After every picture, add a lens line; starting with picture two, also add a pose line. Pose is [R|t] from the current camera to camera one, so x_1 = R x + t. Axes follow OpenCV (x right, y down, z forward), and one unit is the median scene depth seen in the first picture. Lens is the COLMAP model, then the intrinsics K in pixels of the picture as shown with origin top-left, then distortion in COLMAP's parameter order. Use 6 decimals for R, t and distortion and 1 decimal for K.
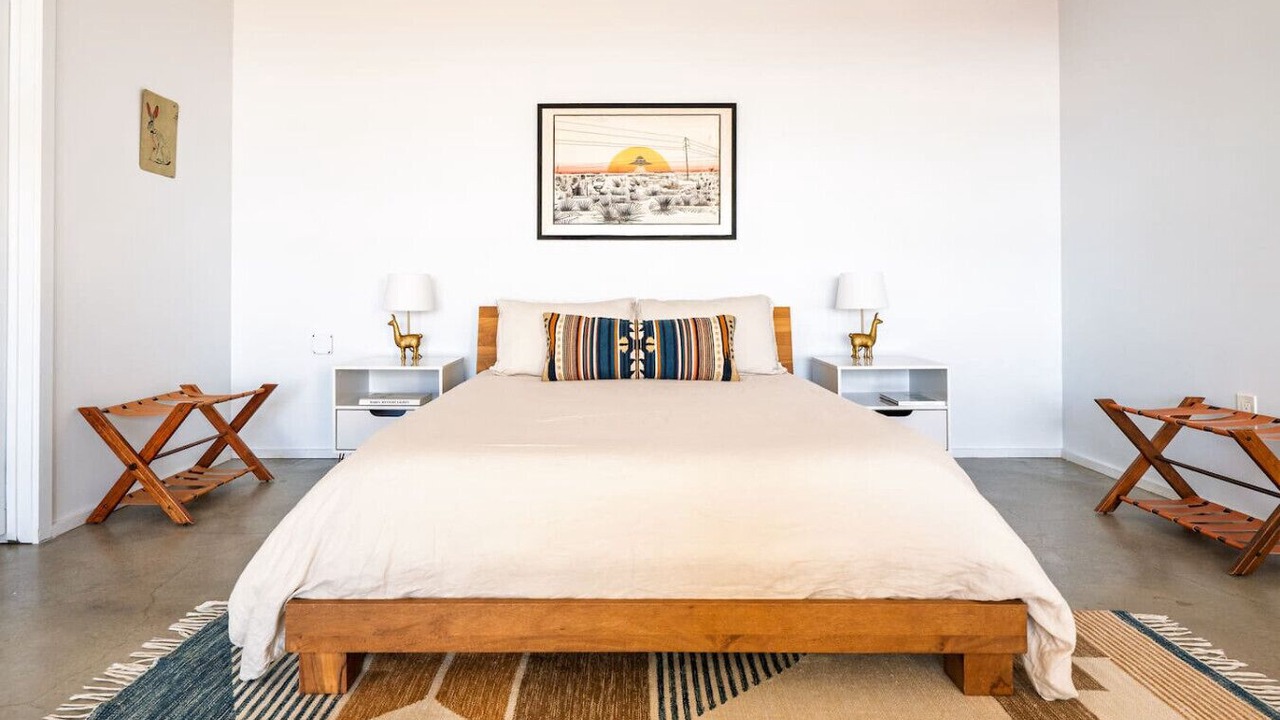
lens RADIAL K [[660.7, 0, 643.1], [0, 660.7, 293.0], [0, 0, 1]] dist [-0.000976, -0.000016]
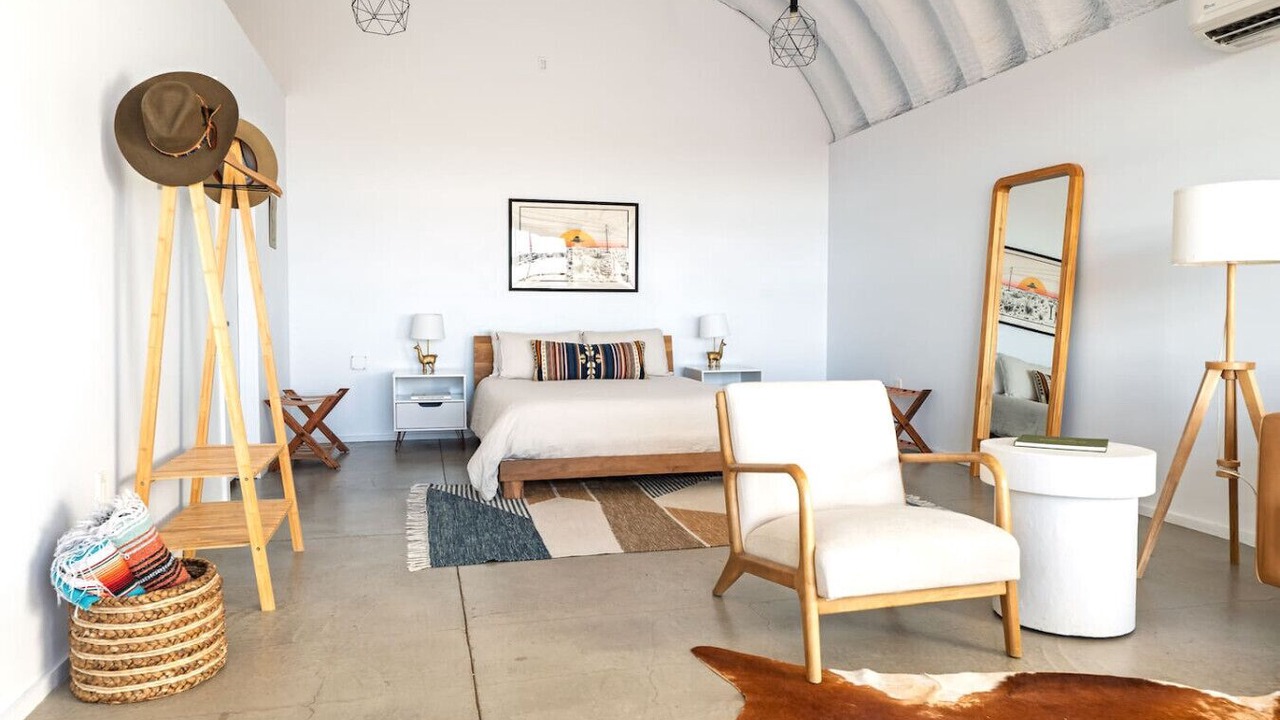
lens RADIAL K [[835.6, 0, 640.0], [0, 835.6, 360.0], [0, 0, 1]] dist [-0.055614, -0.000366]
pose [[0.966125, -0.011461, 0.257820, -0.415794], [-0.003715, 0.998292, 0.058298, -0.041088], [-0.258048, -0.057281, 0.964433, -1.033302]]
